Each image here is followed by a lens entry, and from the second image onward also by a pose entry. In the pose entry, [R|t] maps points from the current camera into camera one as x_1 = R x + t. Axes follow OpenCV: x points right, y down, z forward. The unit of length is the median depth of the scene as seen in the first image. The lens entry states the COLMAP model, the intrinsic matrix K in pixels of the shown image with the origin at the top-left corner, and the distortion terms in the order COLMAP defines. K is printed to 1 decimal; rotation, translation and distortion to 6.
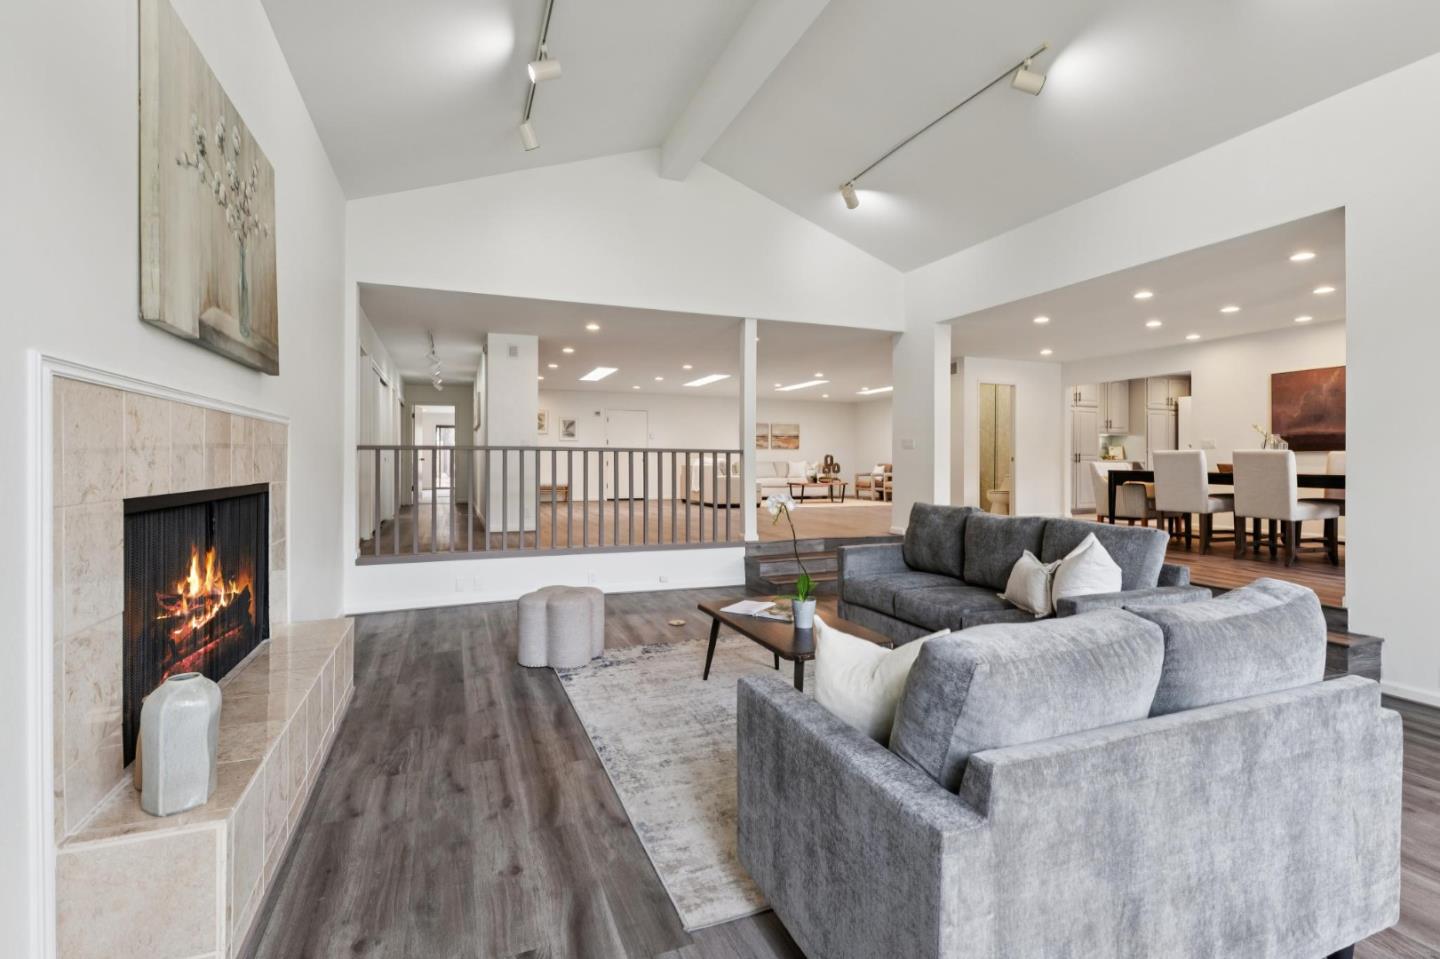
lens RADIAL K [[660.5, 0, 716.4], [0, 660.5, 466.9], [0, 0, 1]] dist [-0.000651, 0.000702]
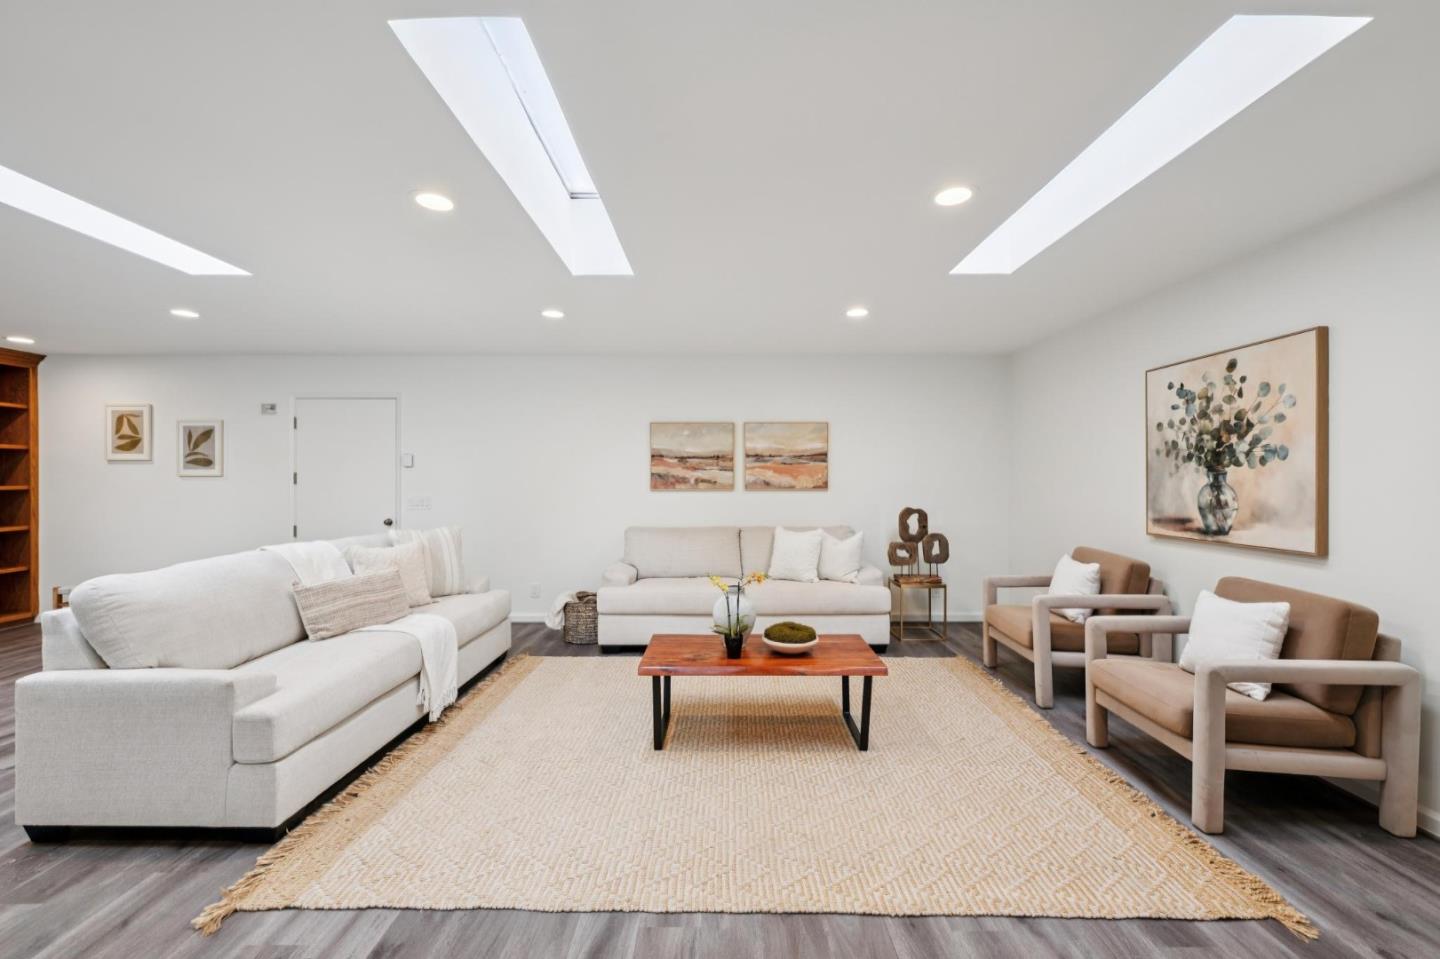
lens RADIAL K [[572.3, 0, 721.6], [0, 572.3, 477.8], [0, 0, 1]] dist [0.004909, -0.001246]
pose [[0.929822, -0.001858, -0.368004, 0.194365], [0.001244, 0.999997, -0.001905, -0.034583], [0.368007, 0.001314, 0.929822, 0.719268]]
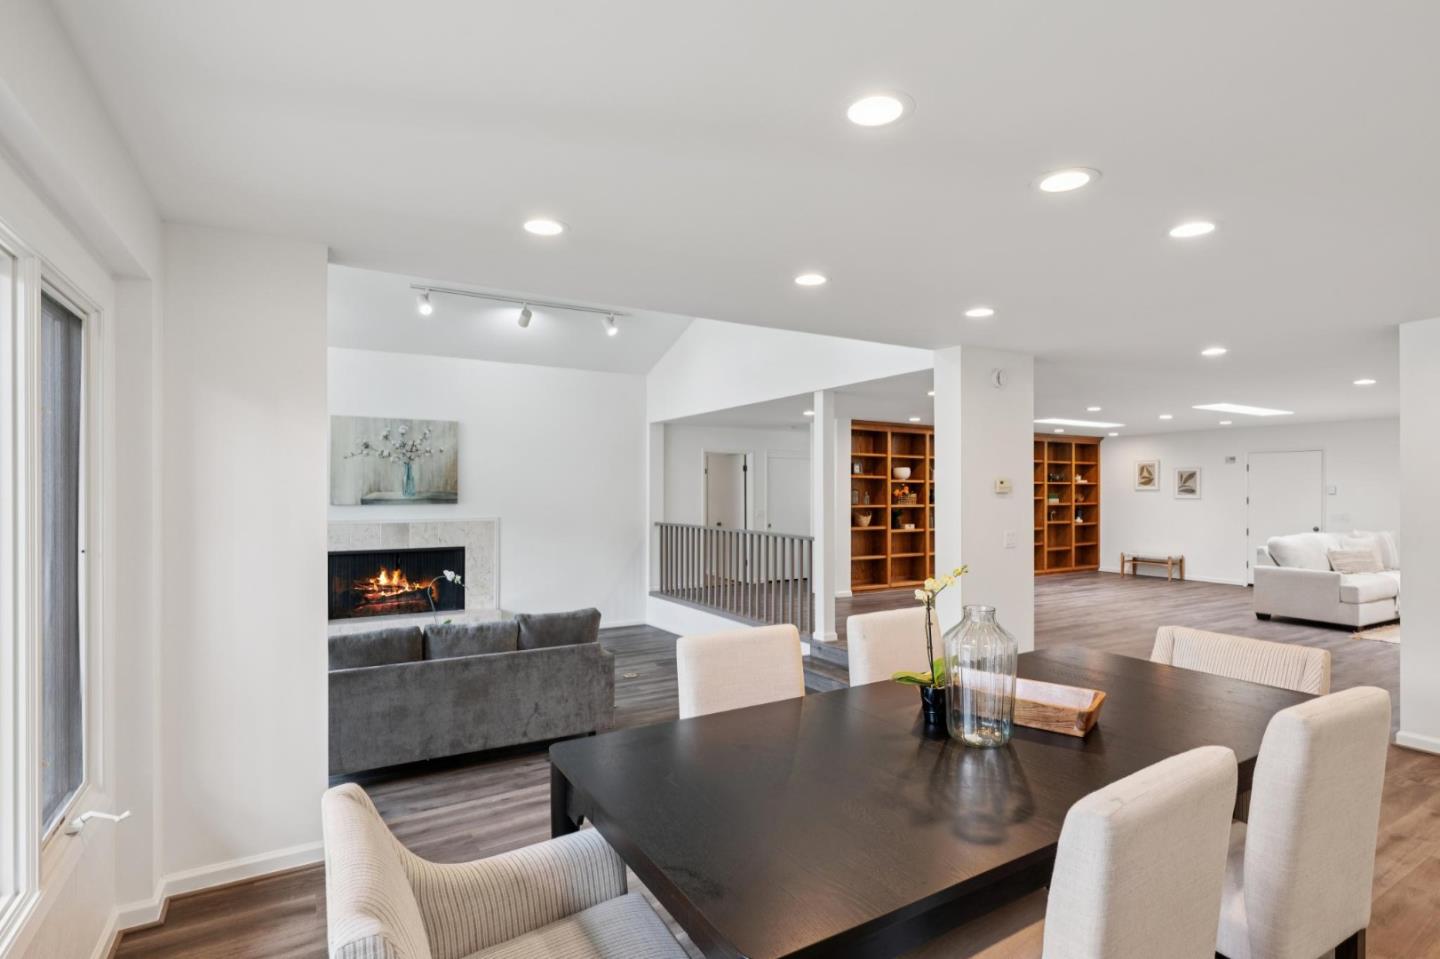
lens RADIAL K [[696.6, 0, 717.0], [0, 696.6, 491.9], [0, 0, 1]] dist [-0.000575, 0.000696]
pose [[0.151401, 0.001064, -0.988472, 0.435746], [-0.007235, 0.999974, -0.000032, -0.039909], [0.988446, 0.007156, 0.151405, 0.323723]]
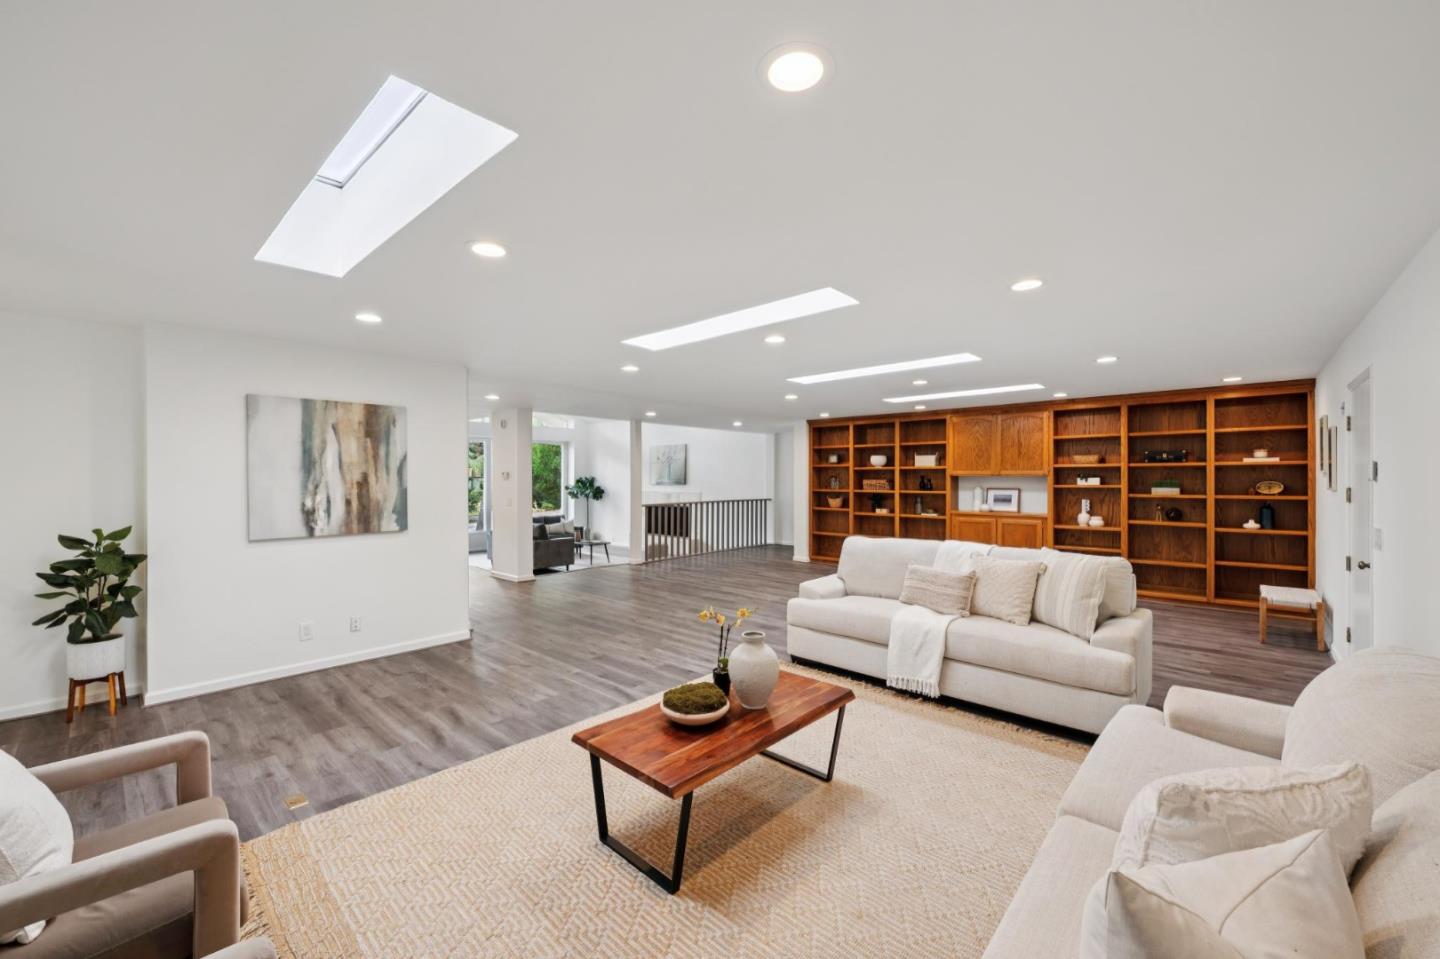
lens RADIAL K [[572.3, 0, 718.9], [0, 572.3, 484.4], [0, 0, 1]] dist [0.004909, -0.001246]
pose [[-0.902235, -0.006321, -0.431198, 0.207523], [-0.010748, 0.999912, 0.007832, -0.037638], [0.431110, 0.011701, -0.902223, 1.059885]]
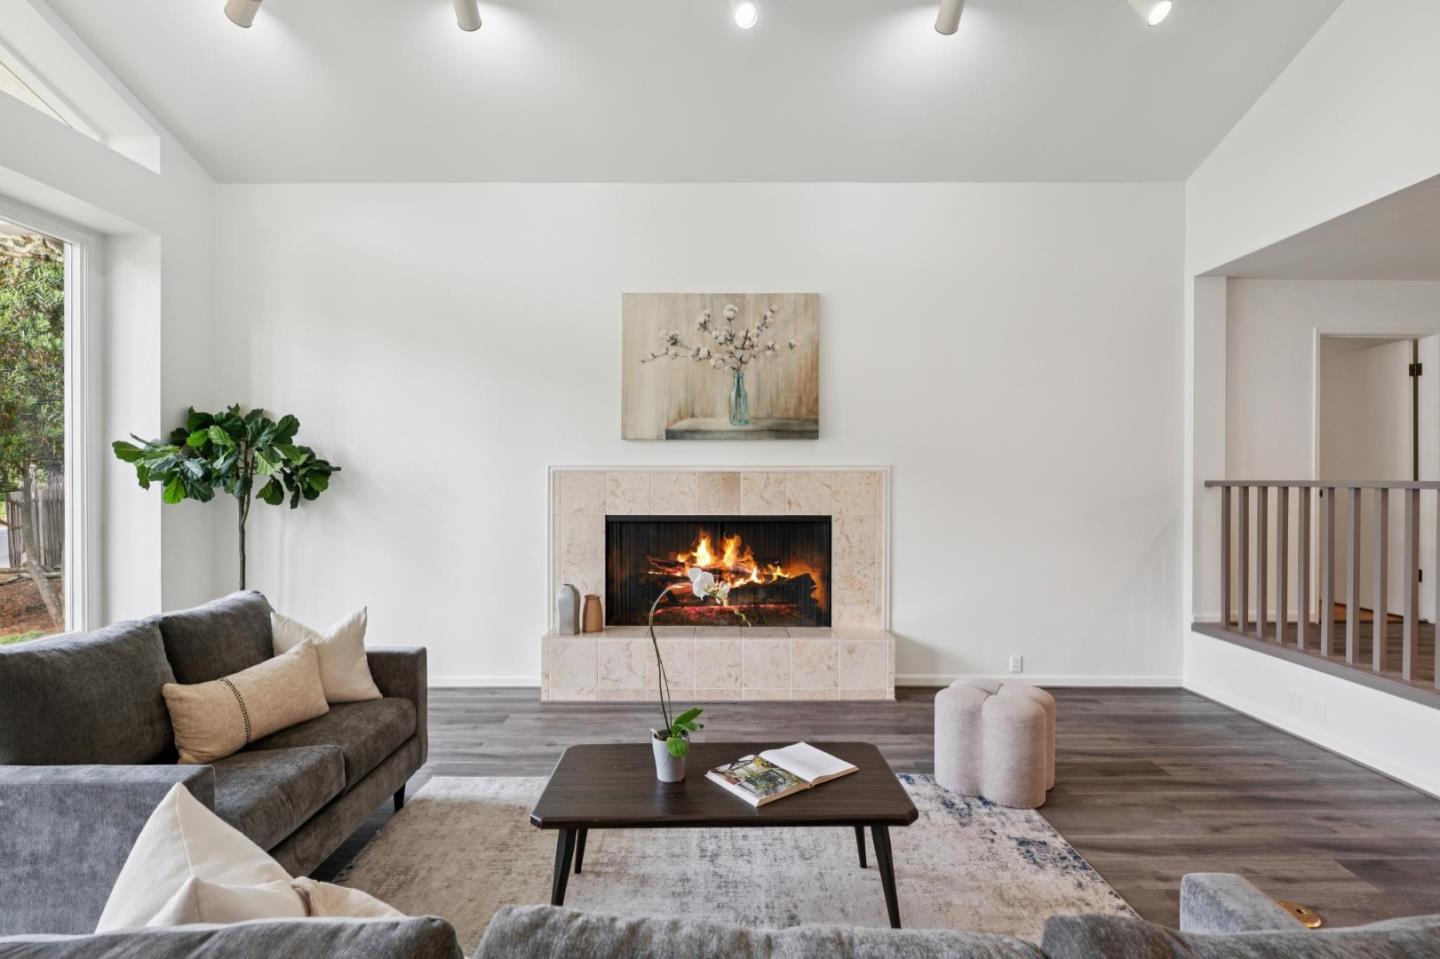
lens RADIAL K [[660.5, 0, 726.5], [0, 660.5, 487.7], [0, 0, 1]] dist [-0.000651, 0.000702]
pose [[-0.375395, 0.002446, -0.926862, 0.149095], [-0.006305, 0.999967, 0.005192, -0.008602], [0.926843, 0.007793, -0.375367, 0.277124]]
